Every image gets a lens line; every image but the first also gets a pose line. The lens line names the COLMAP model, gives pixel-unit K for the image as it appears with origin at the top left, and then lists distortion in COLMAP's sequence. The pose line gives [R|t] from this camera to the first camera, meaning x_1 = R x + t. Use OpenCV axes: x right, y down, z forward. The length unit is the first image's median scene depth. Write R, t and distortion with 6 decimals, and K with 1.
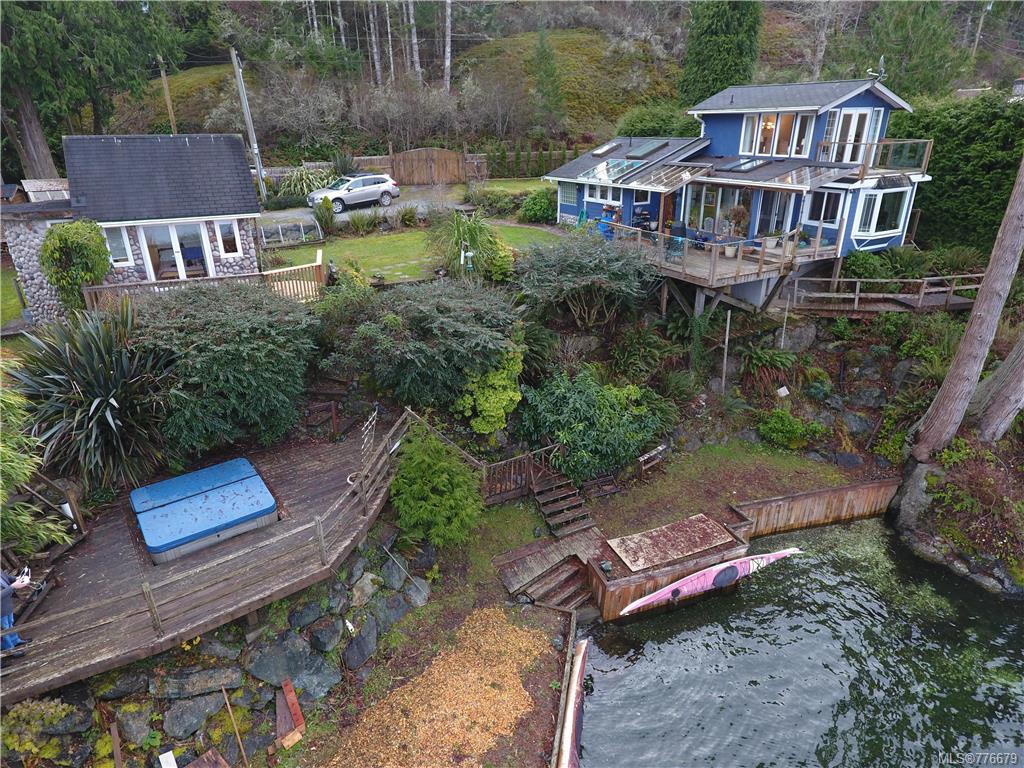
lens RADIAL K [[595.8, 0, 514.0], [0, 595.8, 381.5], [0, 0, 1]] dist [-0.000616, -0.003597]
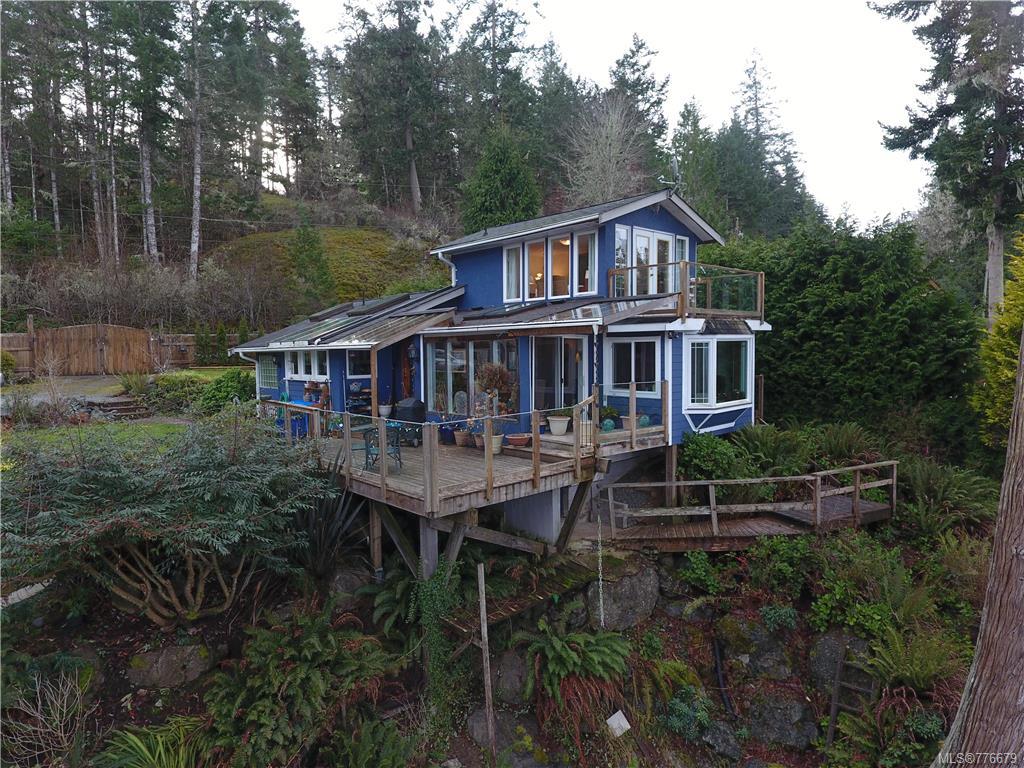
lens RADIAL K [[595.8, 0, 514.0], [0, 595.8, 381.5], [0, 0, 1]] dist [-0.000616, -0.003597]
pose [[0.966752, -0.011219, 0.255471, 0.248177], [0.099358, 0.937021, -0.334842, -0.086742], [-0.235625, 0.349092, 0.906982, 0.483978]]
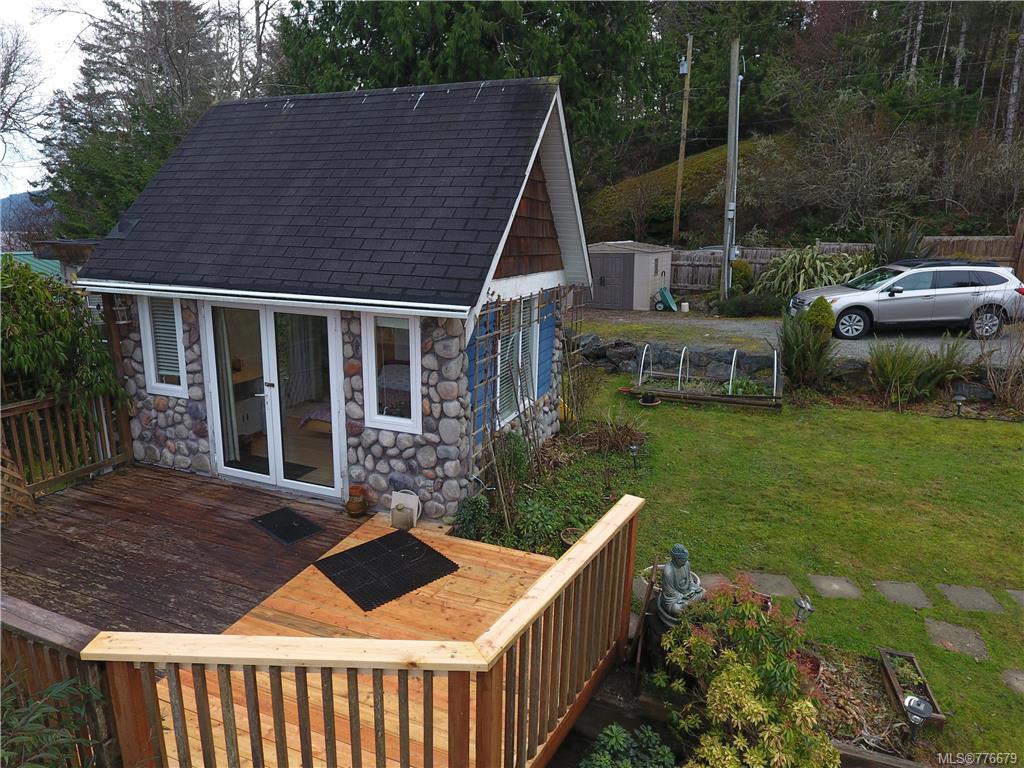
lens RADIAL K [[595.8, 0, 514.0], [0, 595.8, 381.5], [0, 0, 1]] dist [-0.000616, -0.003597]
pose [[0.666807, 0.196121, -0.718961, -0.198125], [-0.317137, 0.947711, -0.035611, -0.227810], [0.674383, 0.251755, 0.694138, 0.770553]]
